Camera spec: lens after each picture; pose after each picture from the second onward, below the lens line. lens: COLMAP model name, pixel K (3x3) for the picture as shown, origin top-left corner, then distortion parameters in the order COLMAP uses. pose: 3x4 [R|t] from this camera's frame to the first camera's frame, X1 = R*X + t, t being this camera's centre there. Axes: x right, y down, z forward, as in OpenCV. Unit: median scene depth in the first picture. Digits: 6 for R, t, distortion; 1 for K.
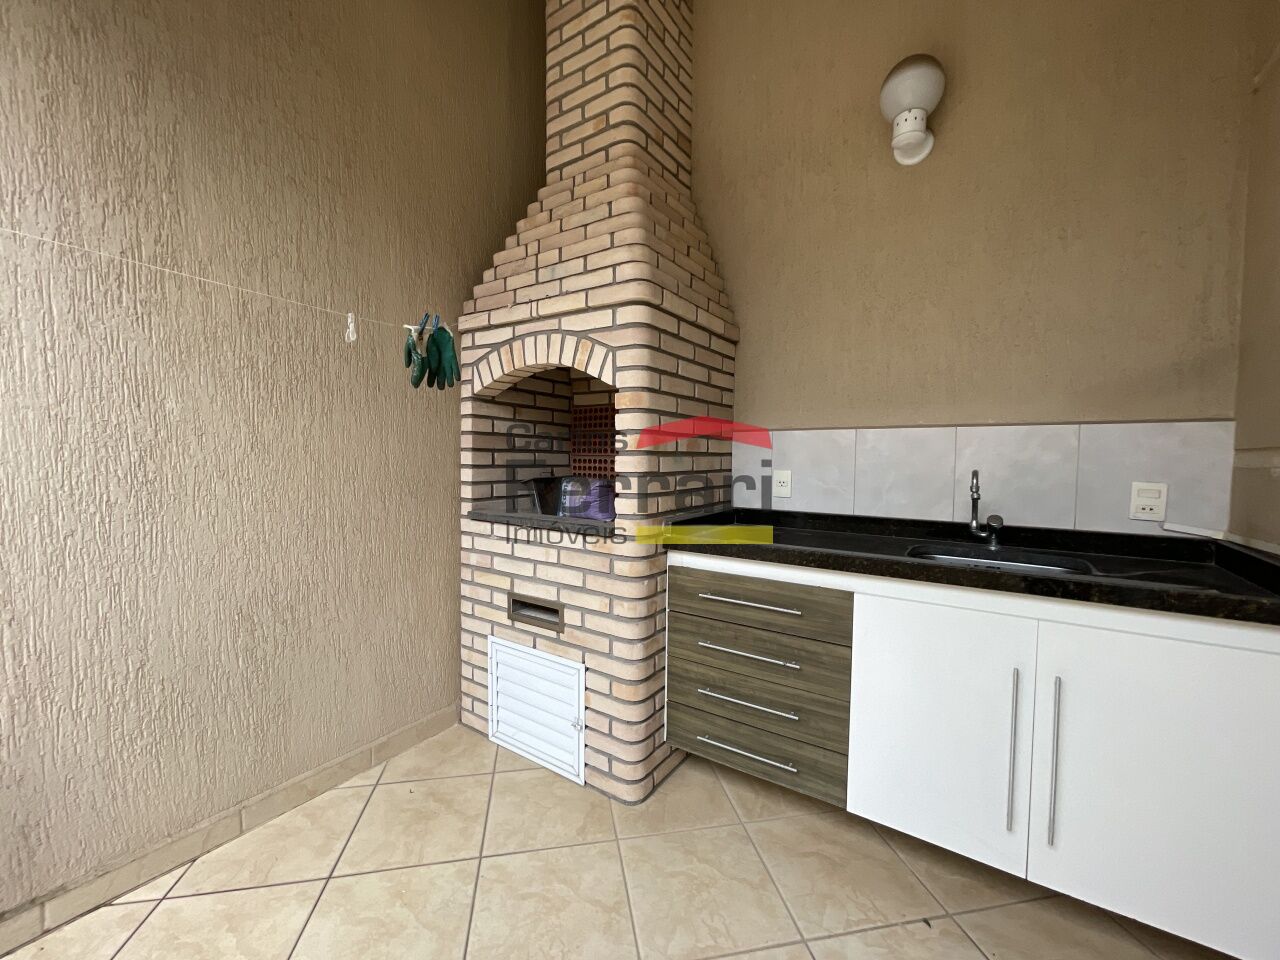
lens RADIAL K [[511.2, 0, 640.0], [0, 511.2, 480.0], [0, 0, 1]] dist [0.000400, 0.000119]
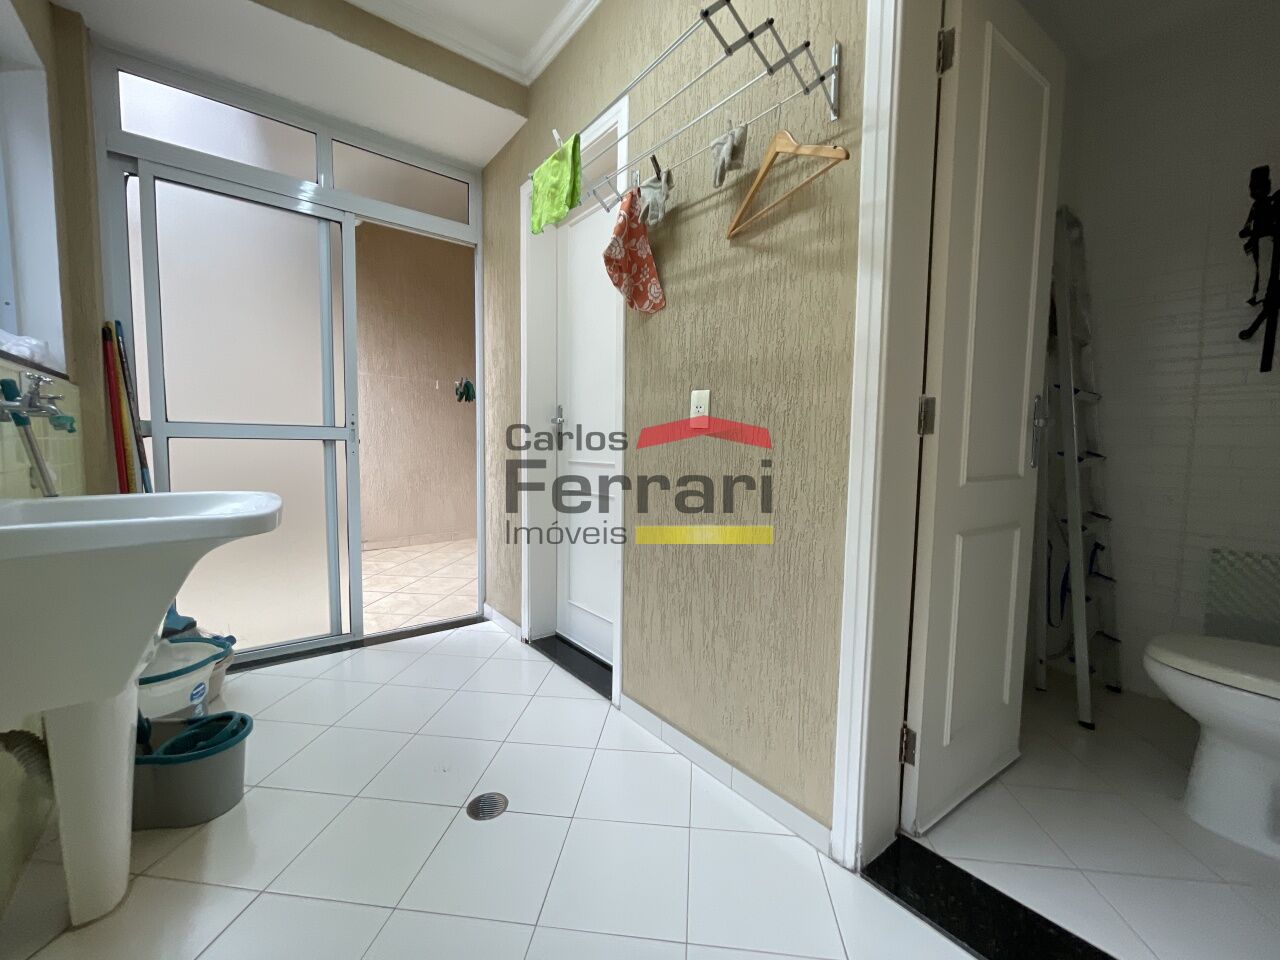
lens RADIAL K [[511.2, 0, 640.0], [0, 511.2, 480.0], [0, 0, 1]] dist [0.000400, 0.000119]
pose [[0.955347, 0.023670, -0.294538, 1.566542], [-0.017751, 0.999584, 0.022752, 0.201125], [0.294954, -0.016507, 0.955369, -1.660552]]
